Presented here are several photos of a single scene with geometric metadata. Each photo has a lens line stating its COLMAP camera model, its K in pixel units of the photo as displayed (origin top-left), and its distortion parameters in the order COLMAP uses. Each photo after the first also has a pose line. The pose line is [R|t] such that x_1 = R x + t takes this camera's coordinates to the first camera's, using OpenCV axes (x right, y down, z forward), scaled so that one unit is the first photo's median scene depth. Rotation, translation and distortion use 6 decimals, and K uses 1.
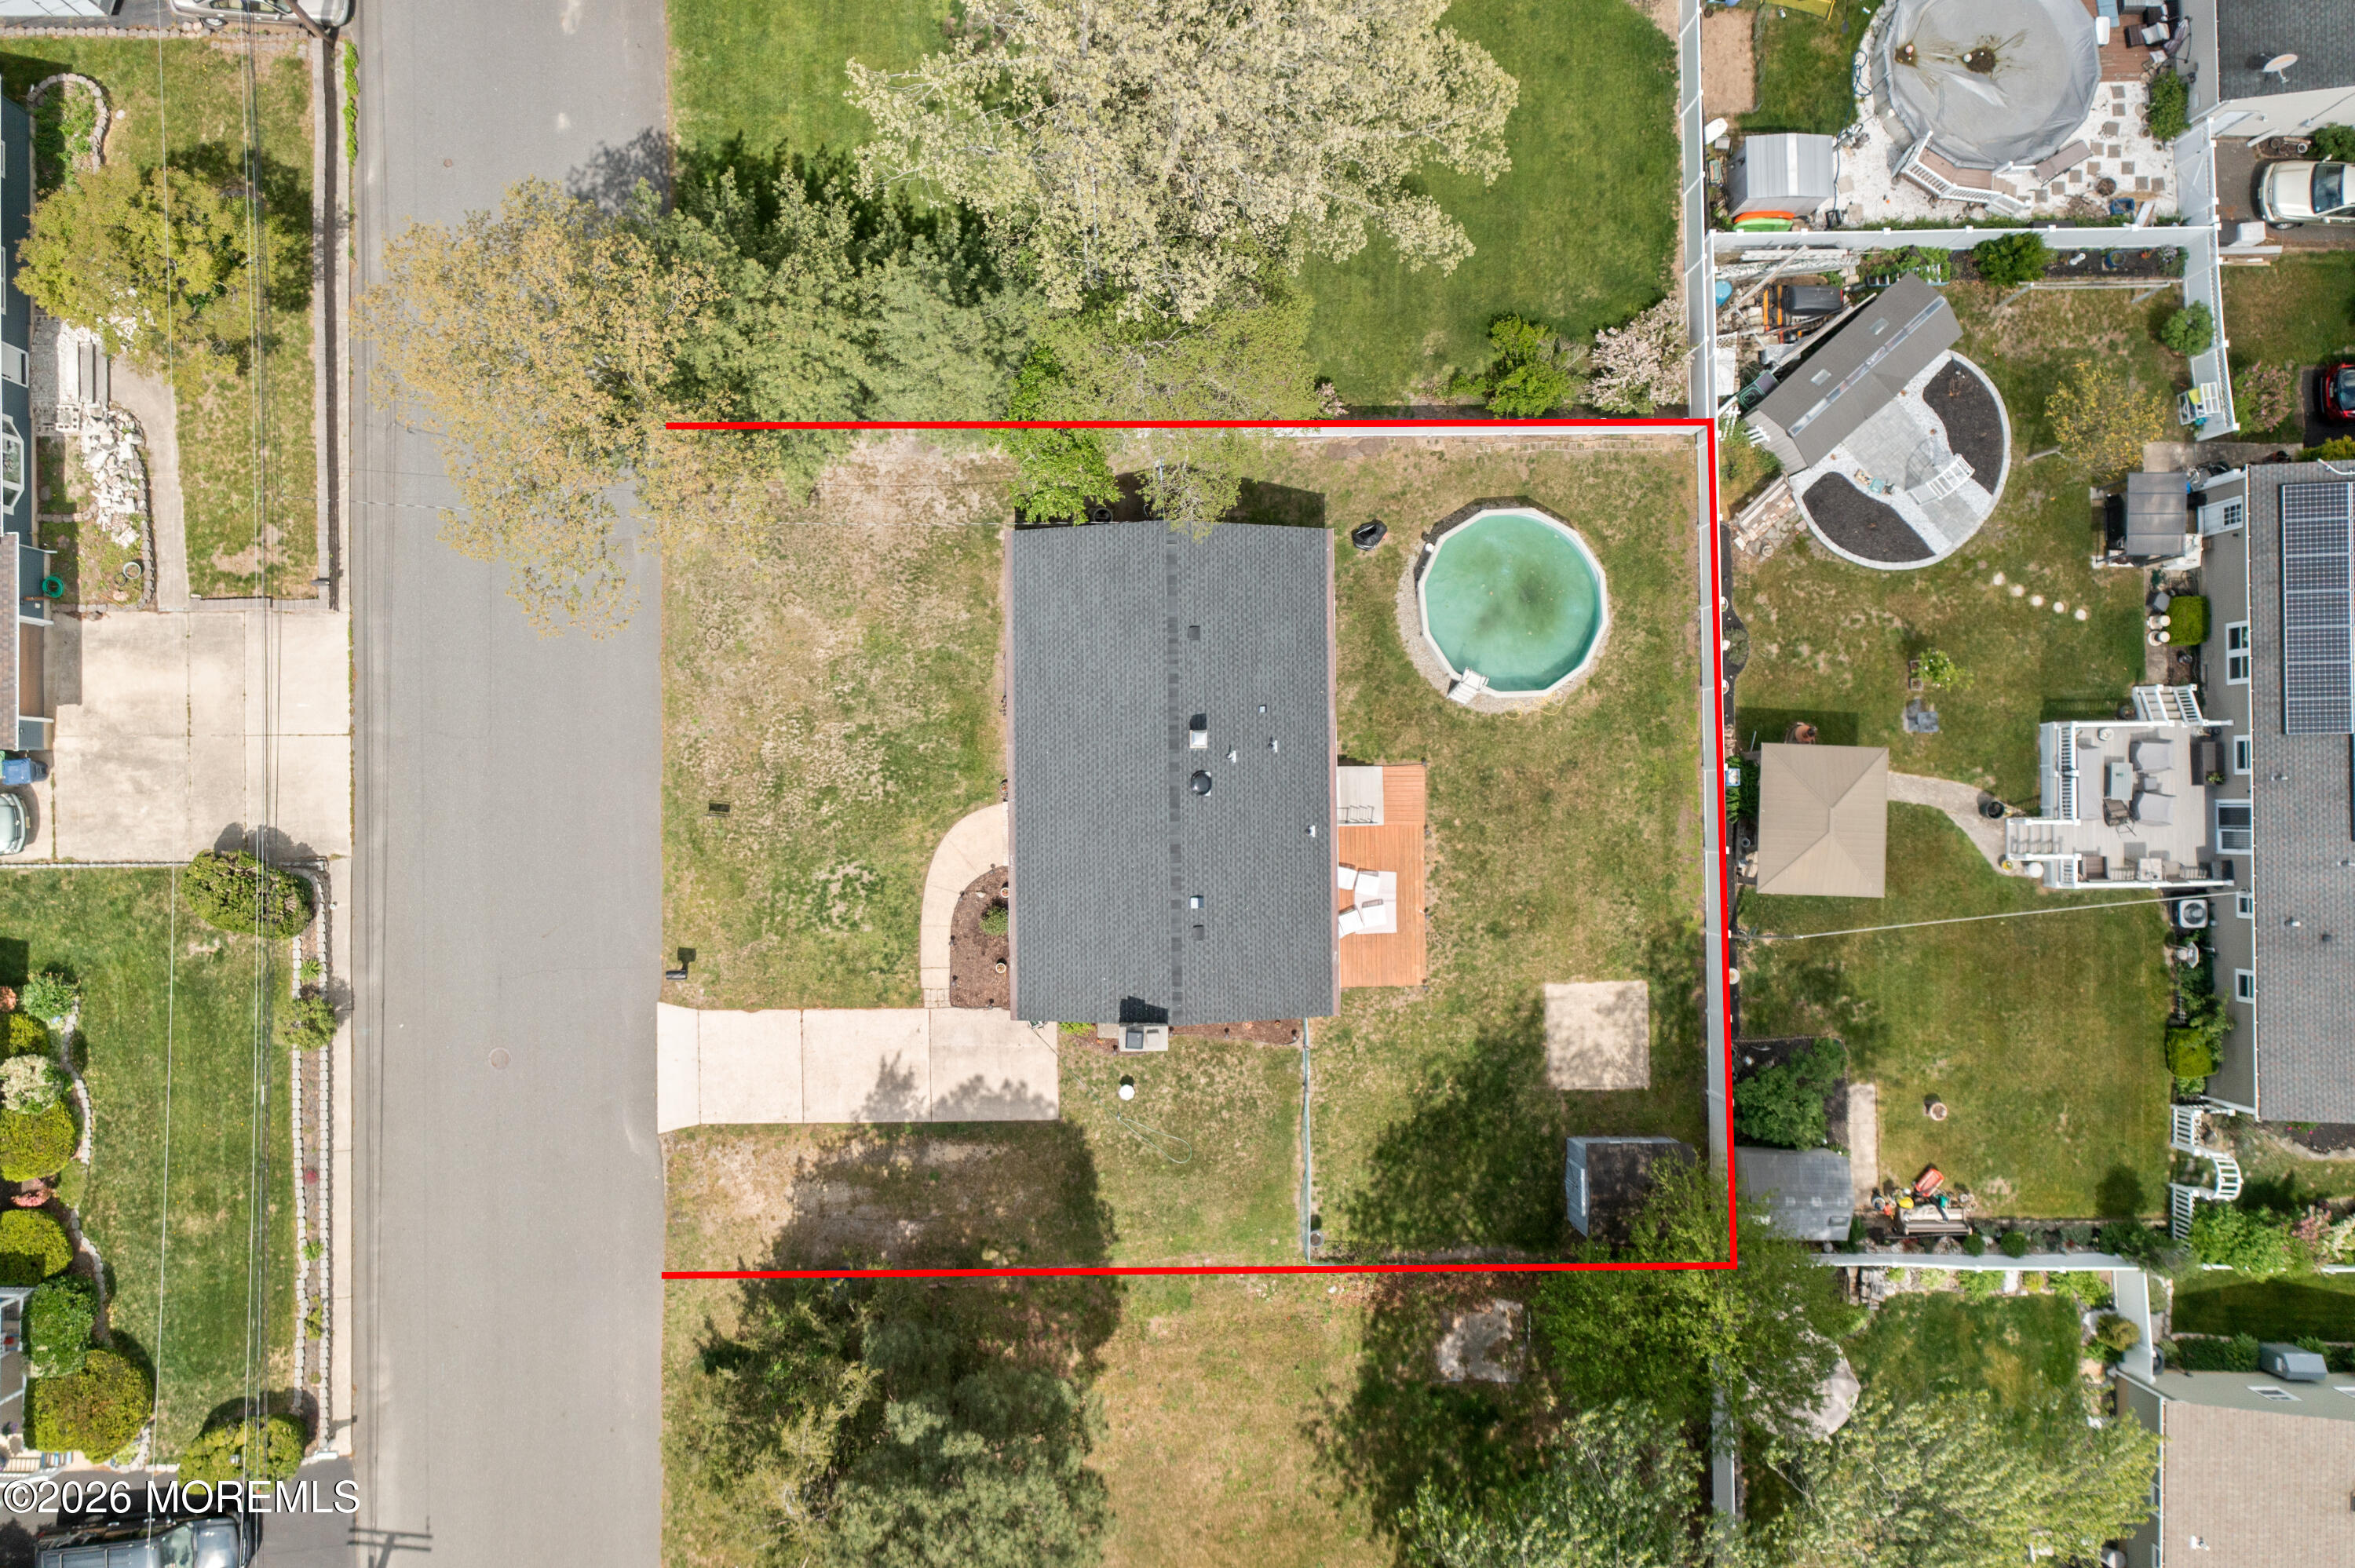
lens RADIAL K [[1972.8, 0, 1177.5], [0, 1972.8, 784.0], [0, 0, 1]] dist [0.000839, -0.002159]
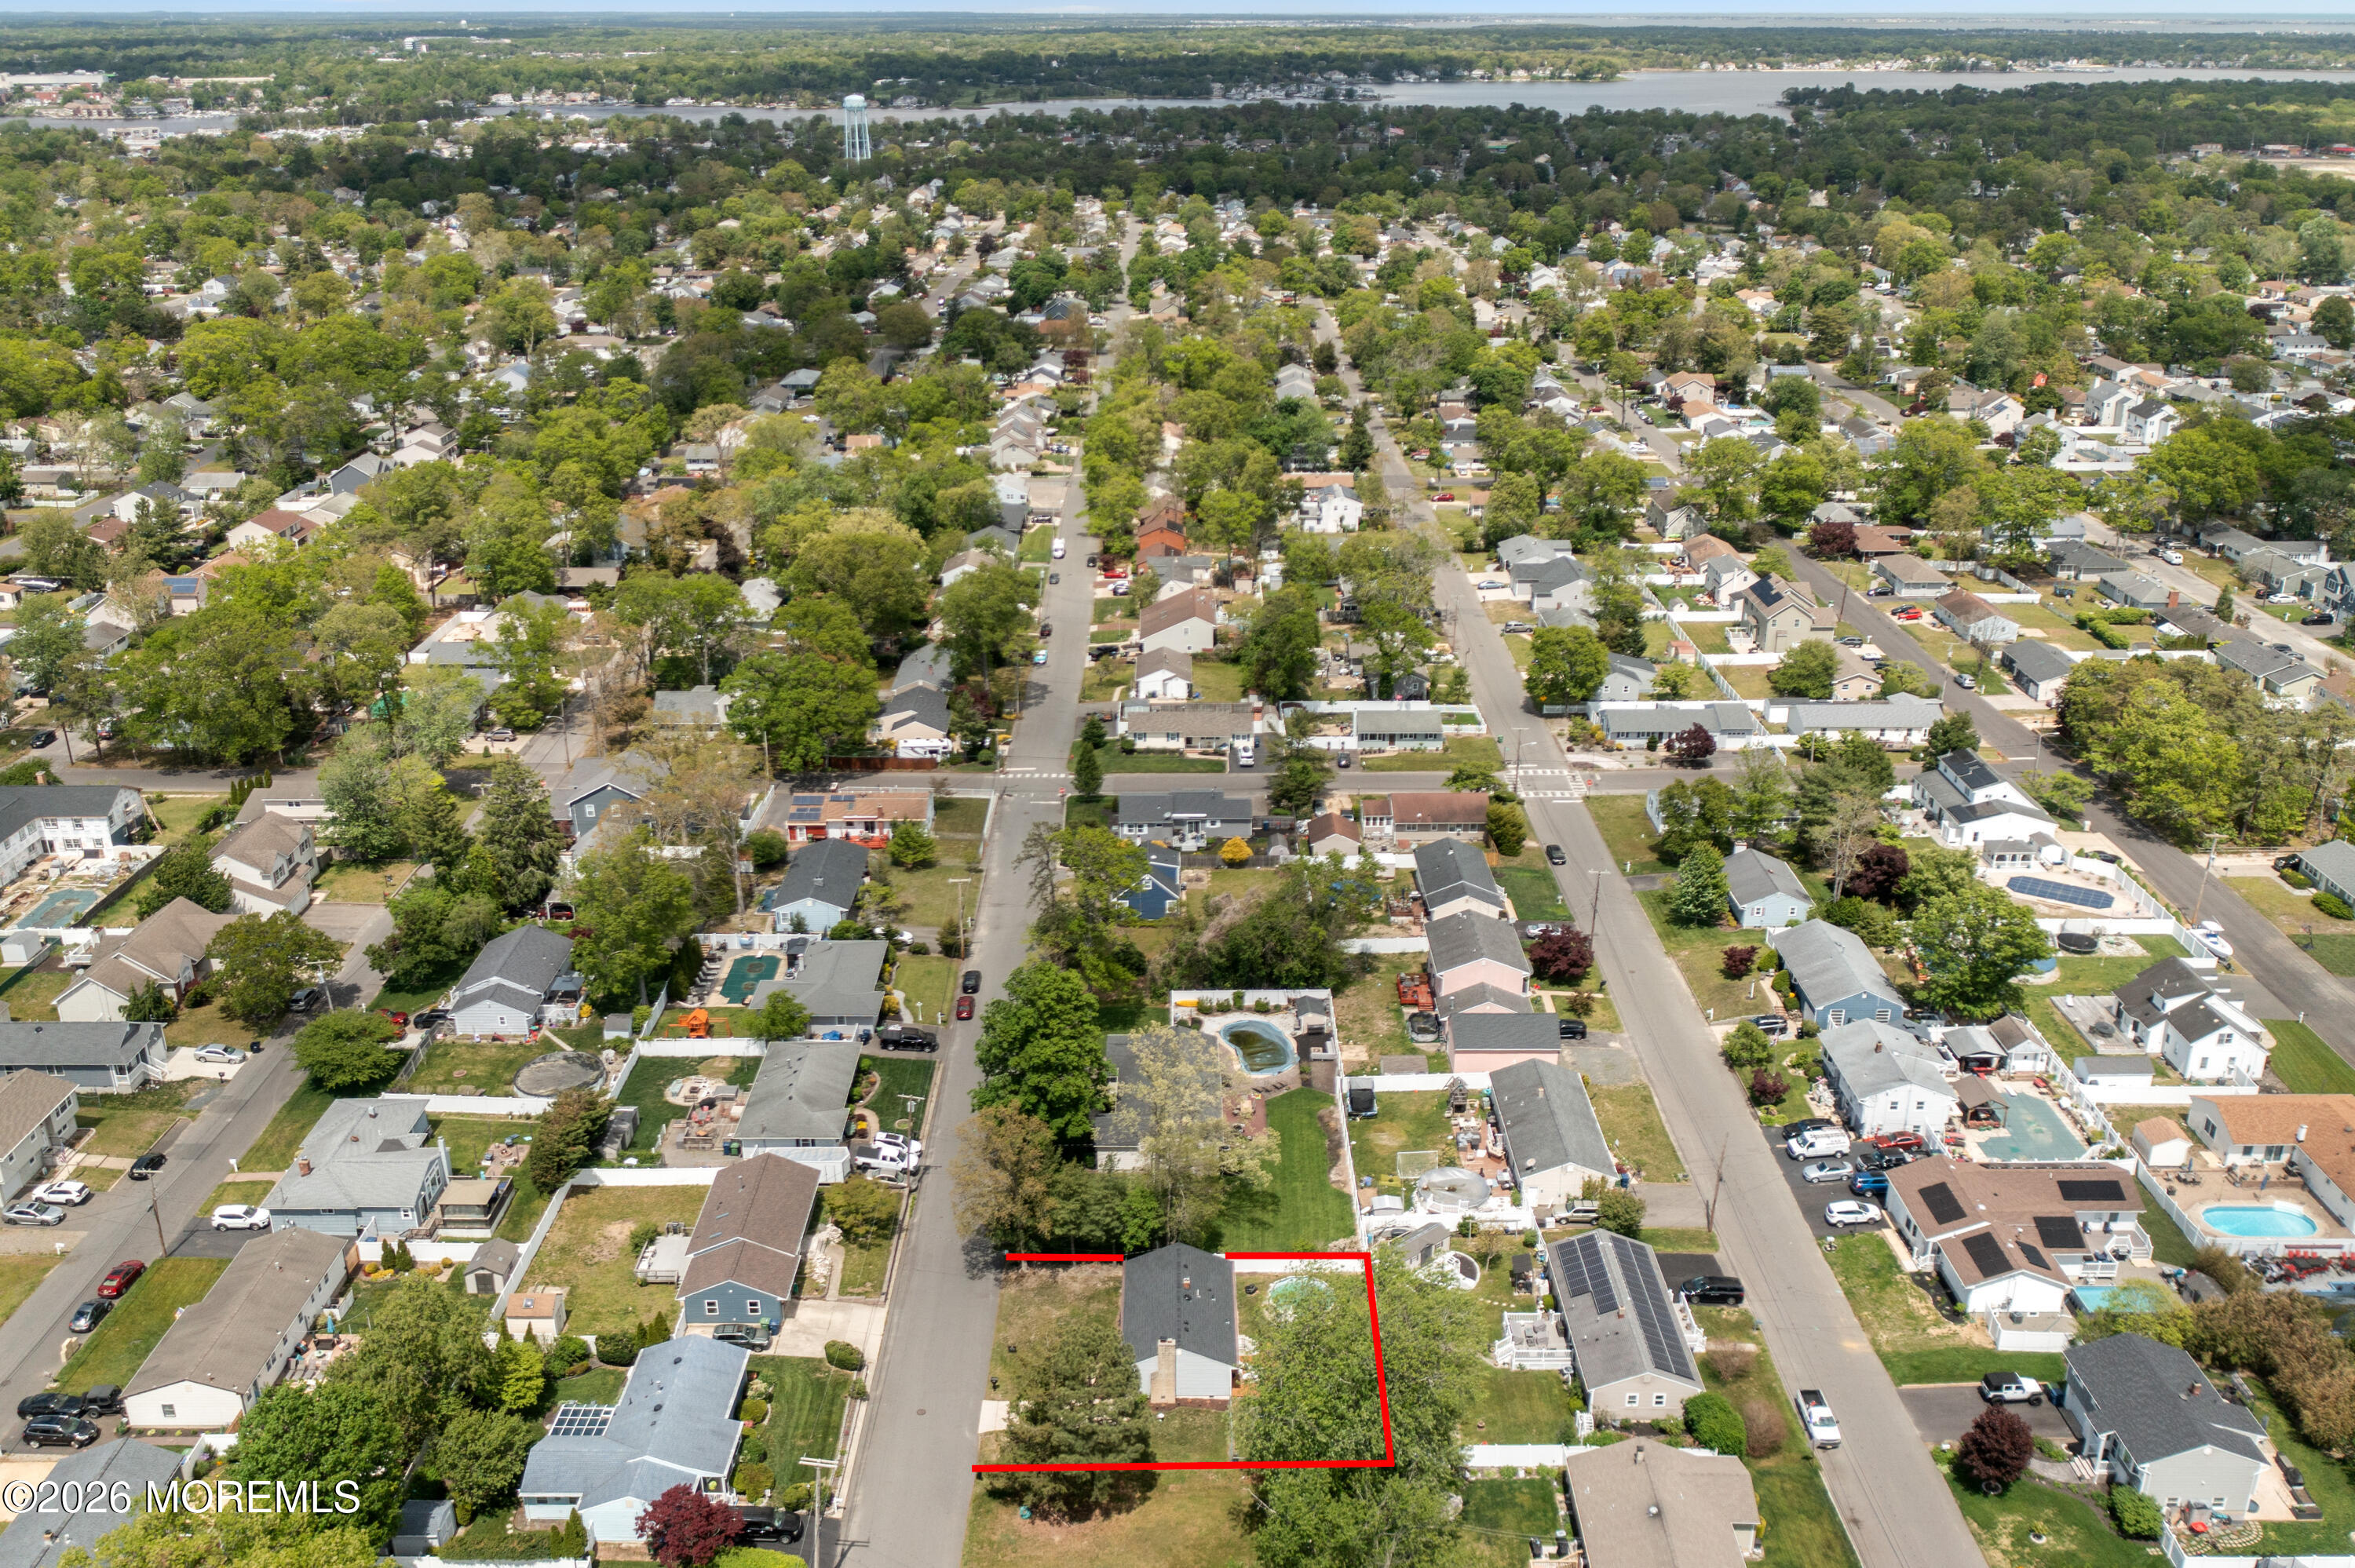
lens RADIAL K [[1972.8, 0, 1177.5], [0, 1972.8, 784.0], [0, 0, 1]] dist [0.000839, -0.002159]
pose [[0.998771, -0.046942, -0.015899, 0.078171], [0.002571, 0.369442, -0.929250, 2.254278], [0.049495, 0.928067, 0.369109, -0.722989]]
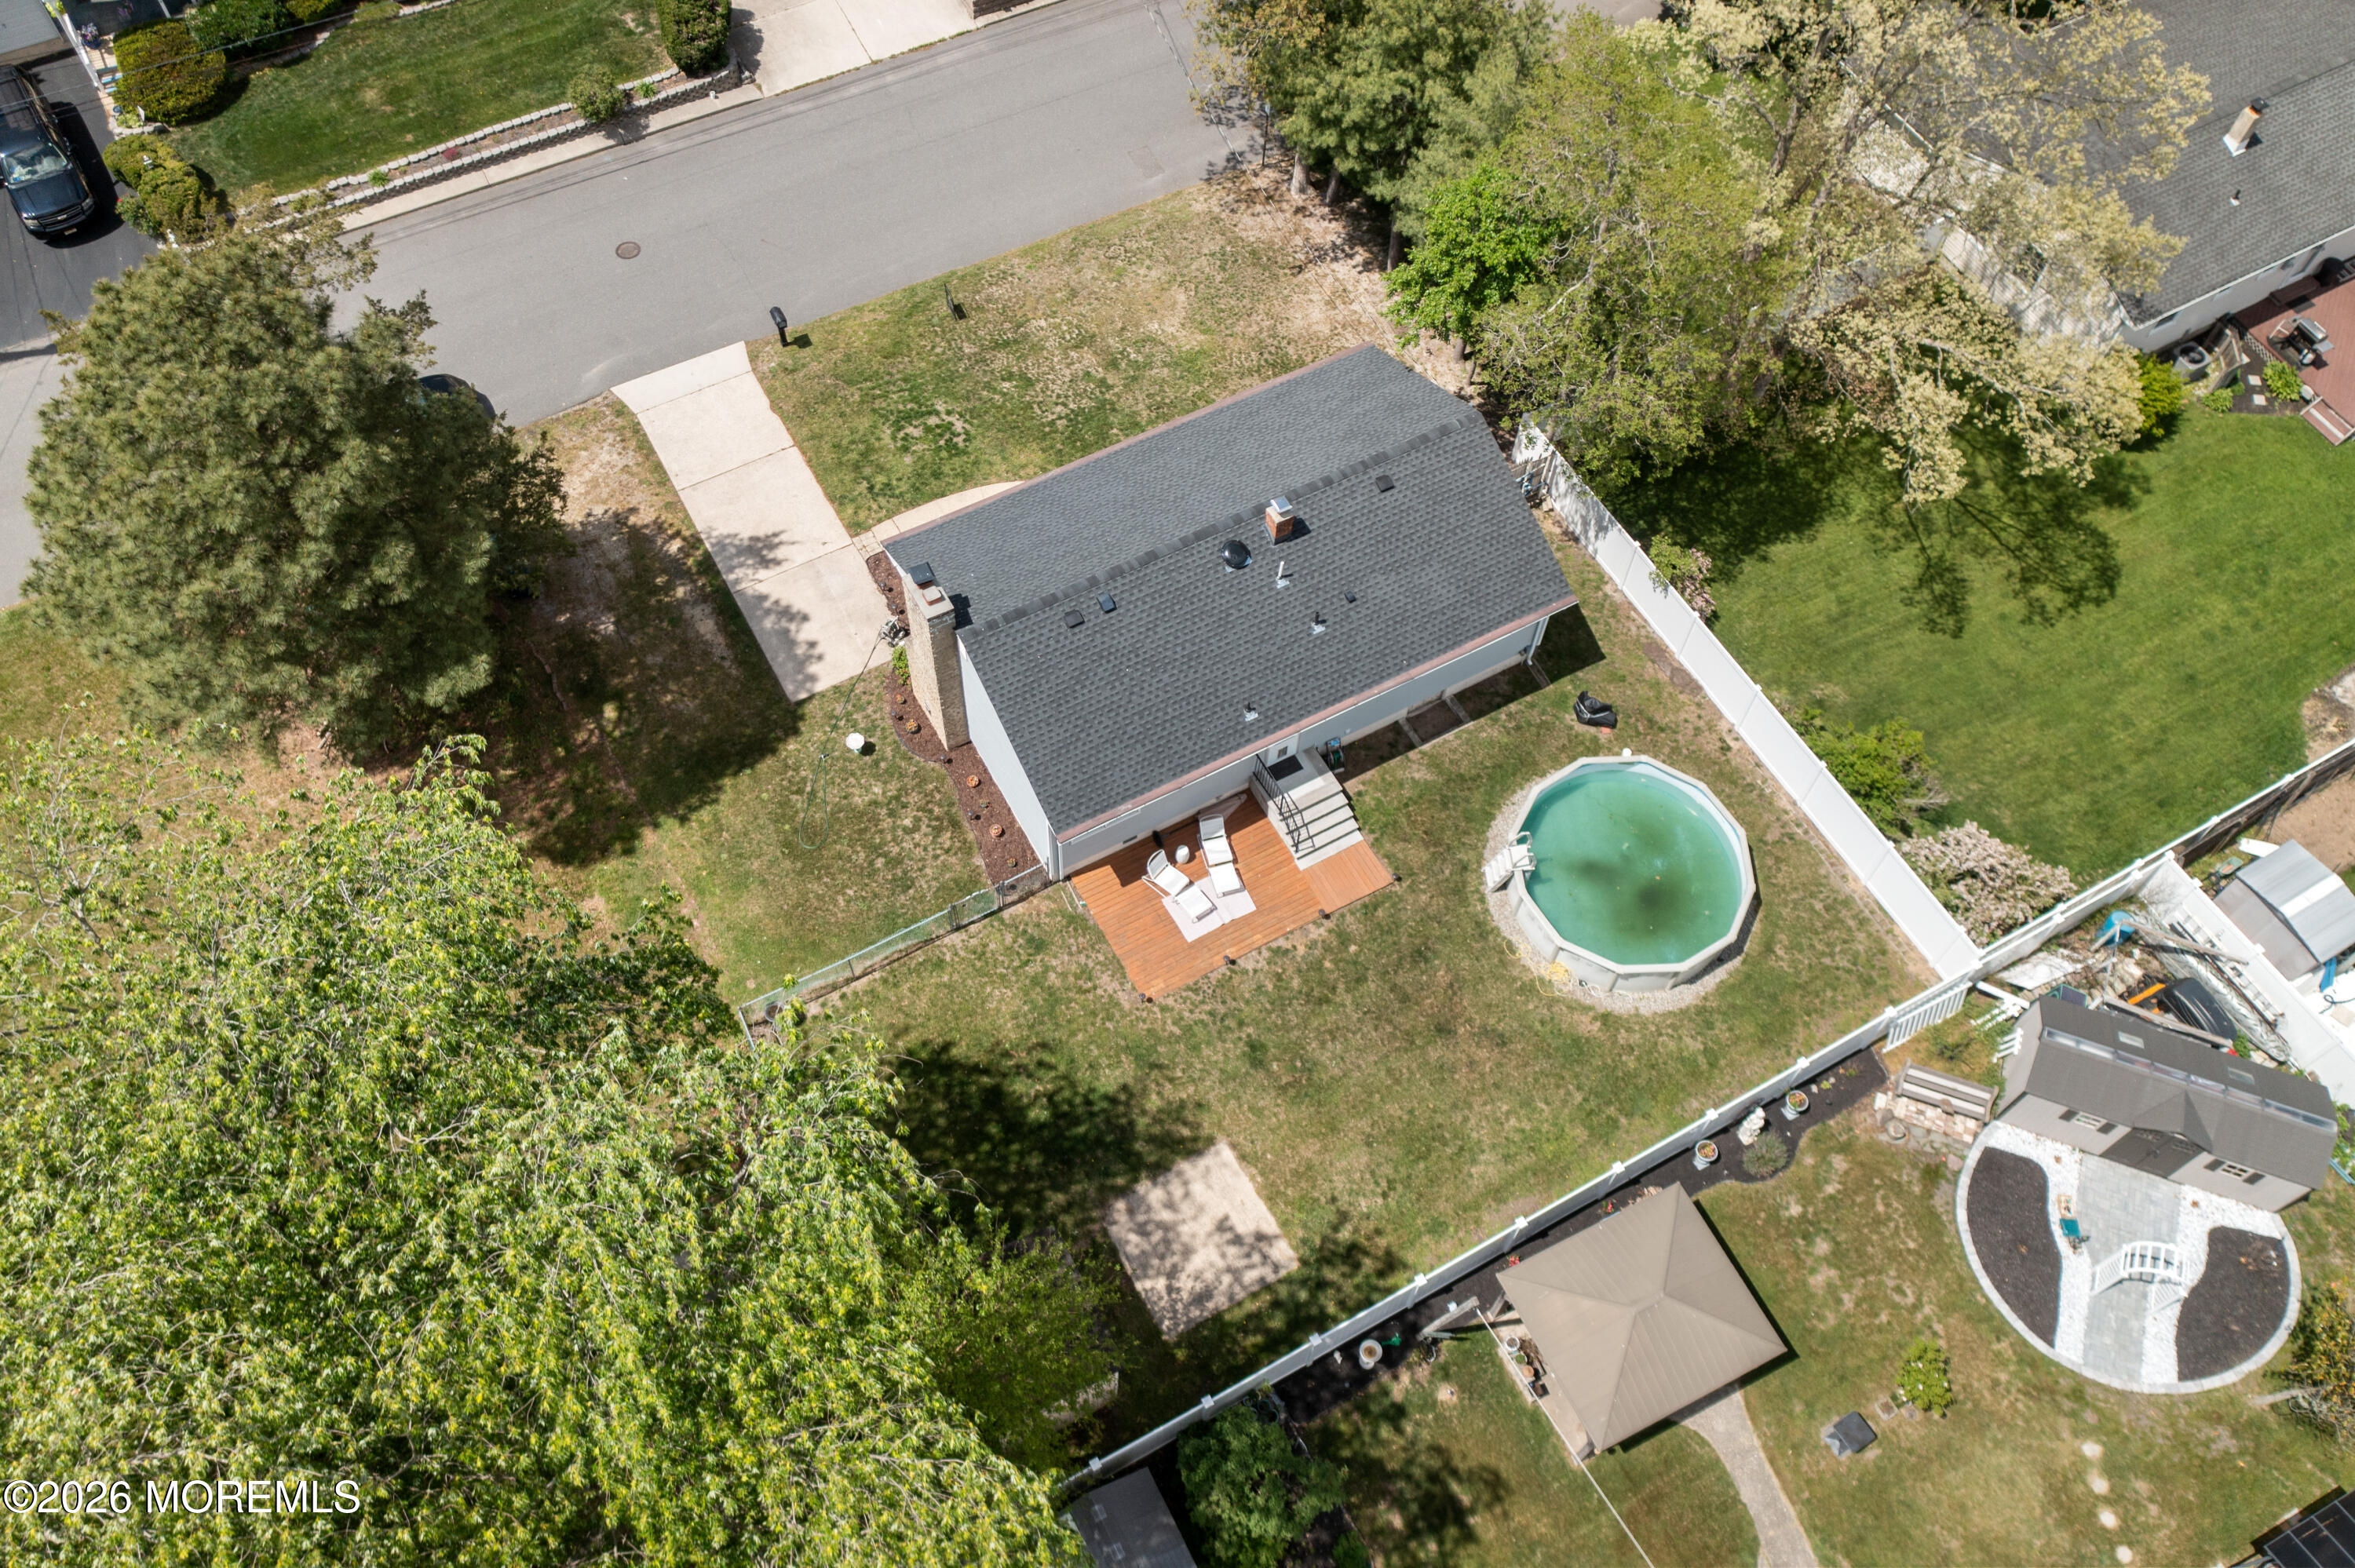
lens RADIAL K [[1972.8, 0, 1177.5], [0, 1972.8, 784.0], [0, 0, 1]] dist [0.000839, -0.002159]
pose [[0.480314, 0.730683, -0.485180, 0.443264], [-0.877096, 0.400618, -0.264968, 0.261908], [0.000764, 0.552817, 0.833302, 0.335018]]
